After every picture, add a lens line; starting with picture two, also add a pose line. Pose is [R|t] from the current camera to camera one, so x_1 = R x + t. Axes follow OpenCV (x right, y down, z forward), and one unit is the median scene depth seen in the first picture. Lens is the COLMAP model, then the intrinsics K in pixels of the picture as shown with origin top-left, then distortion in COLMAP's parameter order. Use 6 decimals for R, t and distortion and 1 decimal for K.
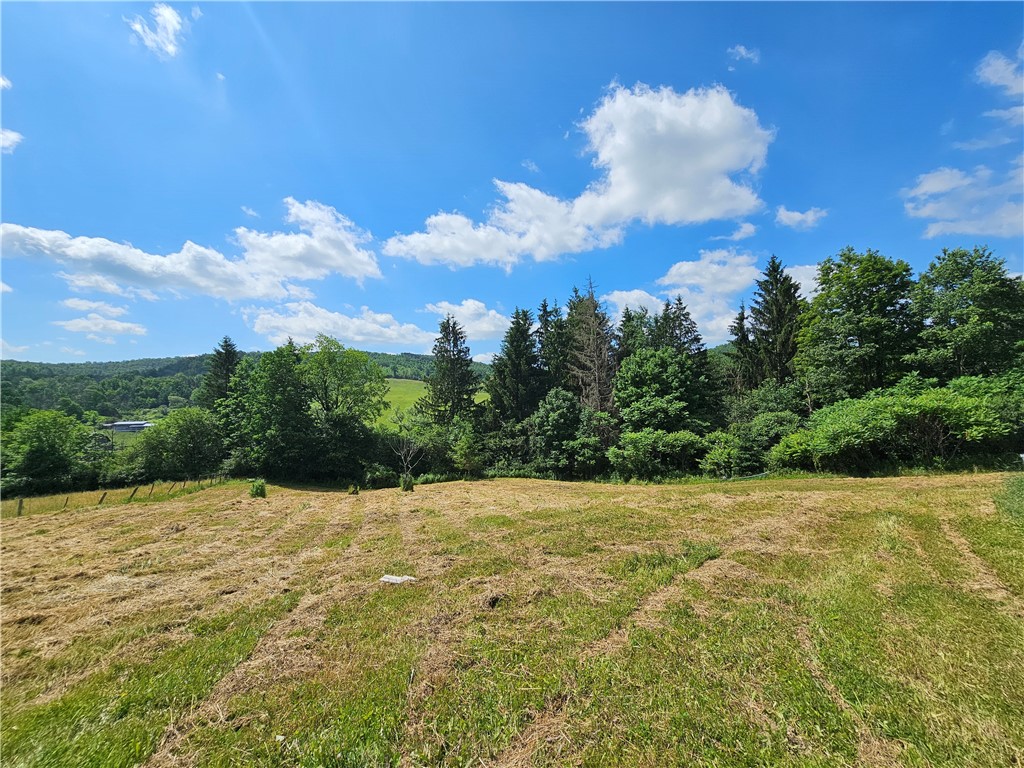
lens RADIAL K [[420.7, 0, 505.6], [0, 420.7, 380.0], [0, 0, 1]] dist [-0.001651, 0.000804]
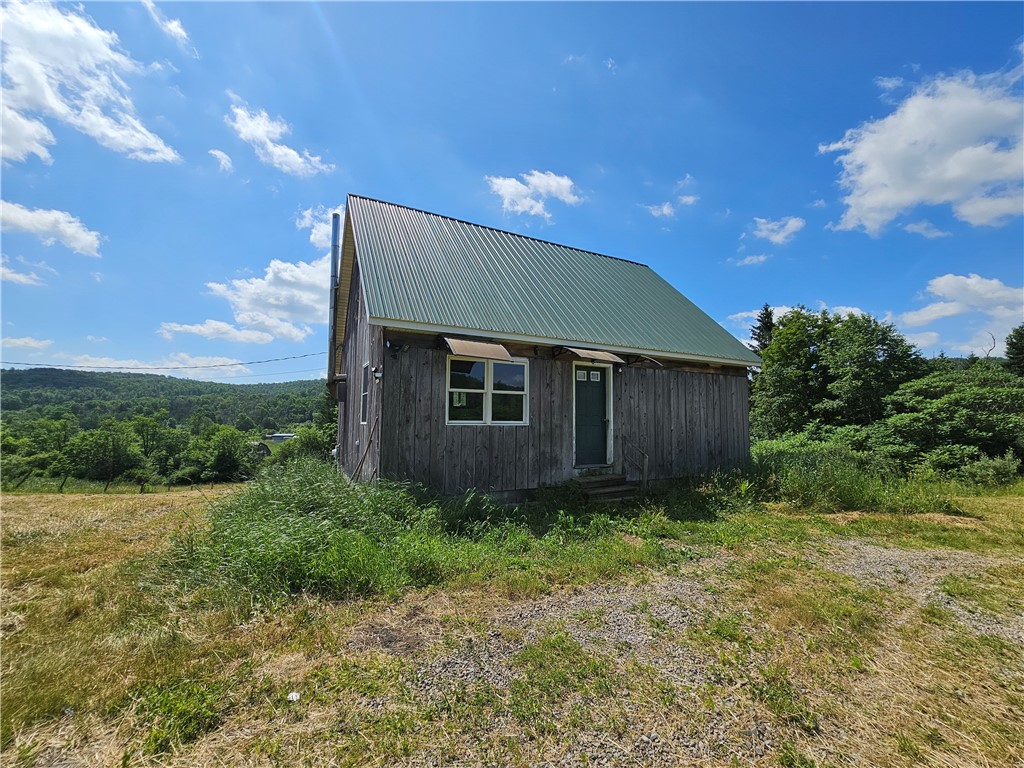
lens RADIAL K [[420.7, 0, 510.2], [0, 420.7, 383.3], [0, 0, 1]] dist [-0.001651, 0.000804]
pose [[0.969927, 0.000217, -0.243394, 0.238303], [-0.009618, 0.999253, -0.037438, -0.038121], [0.243204, 0.038653, 0.969205, -0.206516]]
